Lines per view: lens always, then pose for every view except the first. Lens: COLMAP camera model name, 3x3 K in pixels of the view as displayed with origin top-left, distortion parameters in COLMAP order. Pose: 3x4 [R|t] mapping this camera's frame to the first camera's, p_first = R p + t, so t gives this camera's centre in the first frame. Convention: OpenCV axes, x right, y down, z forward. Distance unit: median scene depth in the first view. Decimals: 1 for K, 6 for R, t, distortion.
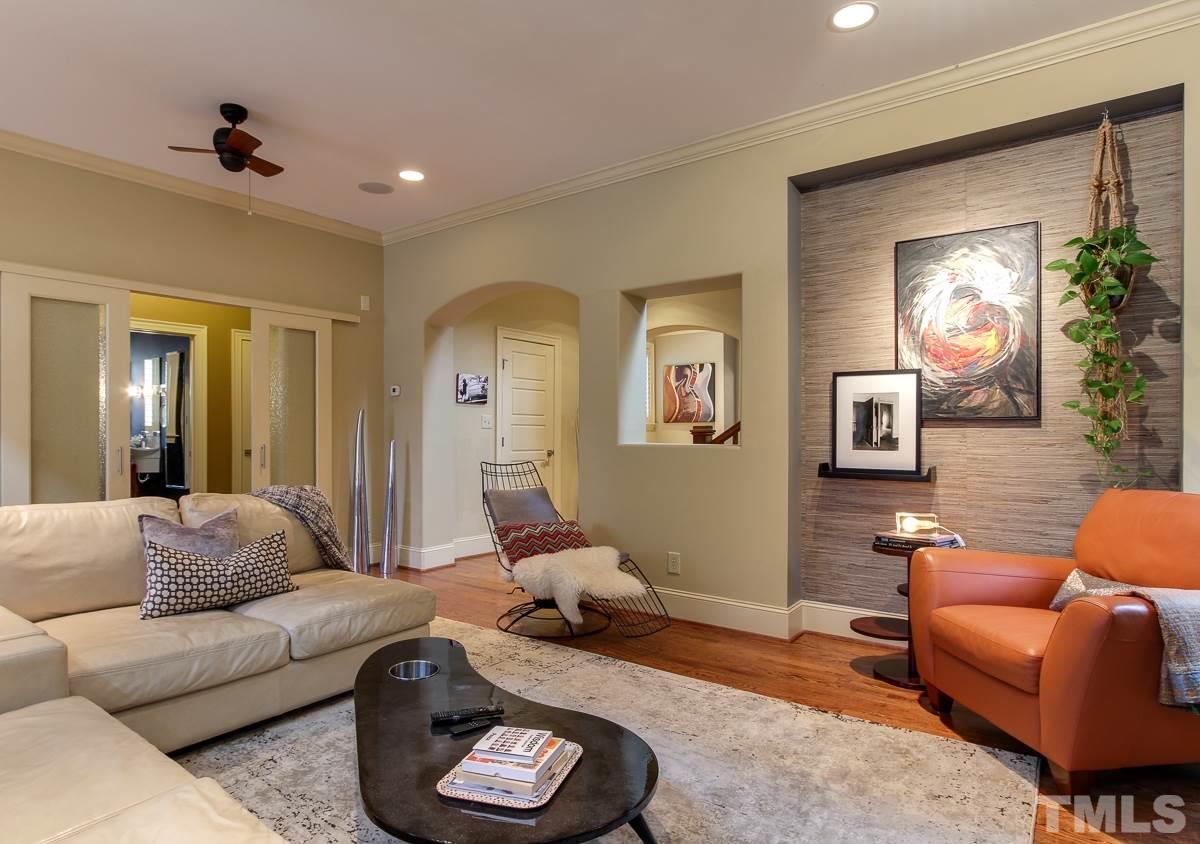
lens RADIAL K [[686.3, 0, 600.0], [0, 686.3, 427.9], [0, 0, 1]] dist [0.000187, 0.003284]
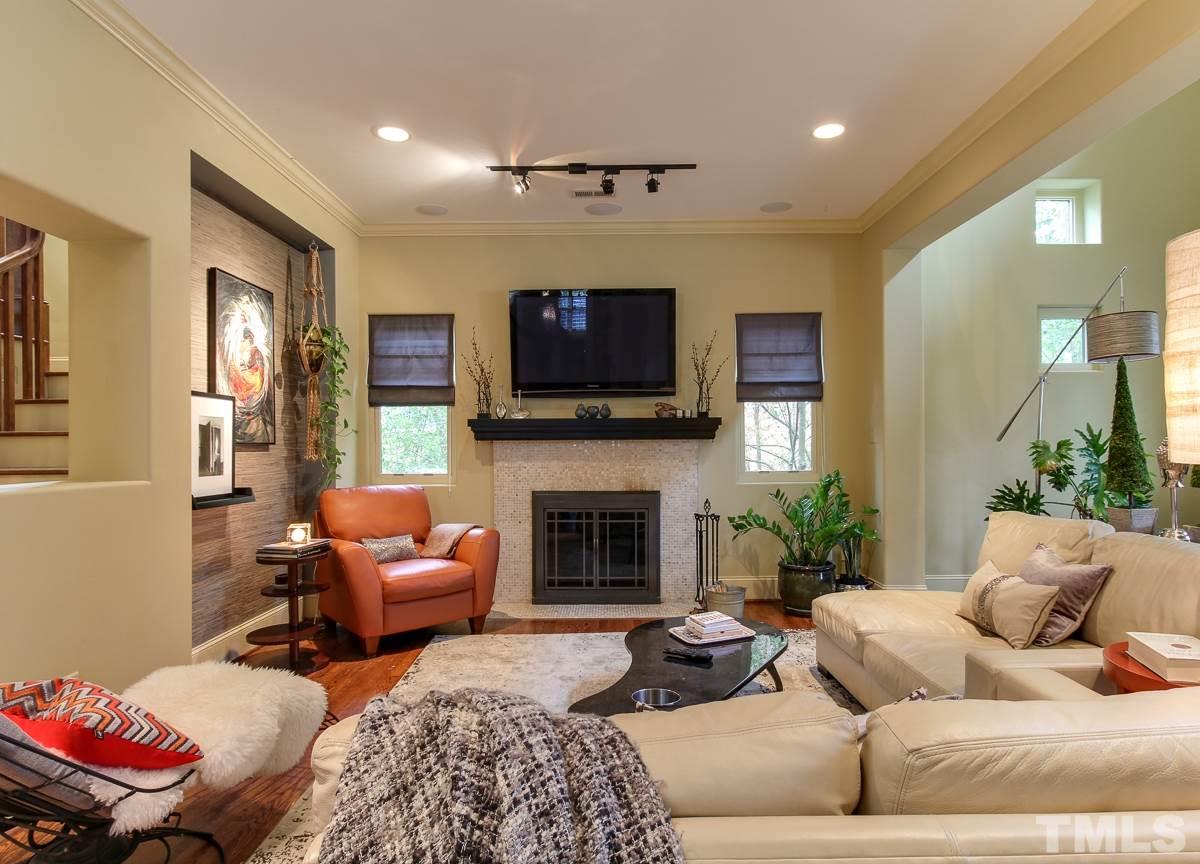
lens RADIAL K [[695.6, 0, 603.1], [0, 695.6, 435.7], [0, 0, 1]] dist [-0.013831, 0.003111]
pose [[-0.612323, 0.013958, 0.790485, -0.747436], [0.004414, 0.999889, -0.014236, -0.007941], [-0.790595, -0.005228, -0.612317, 1.228673]]
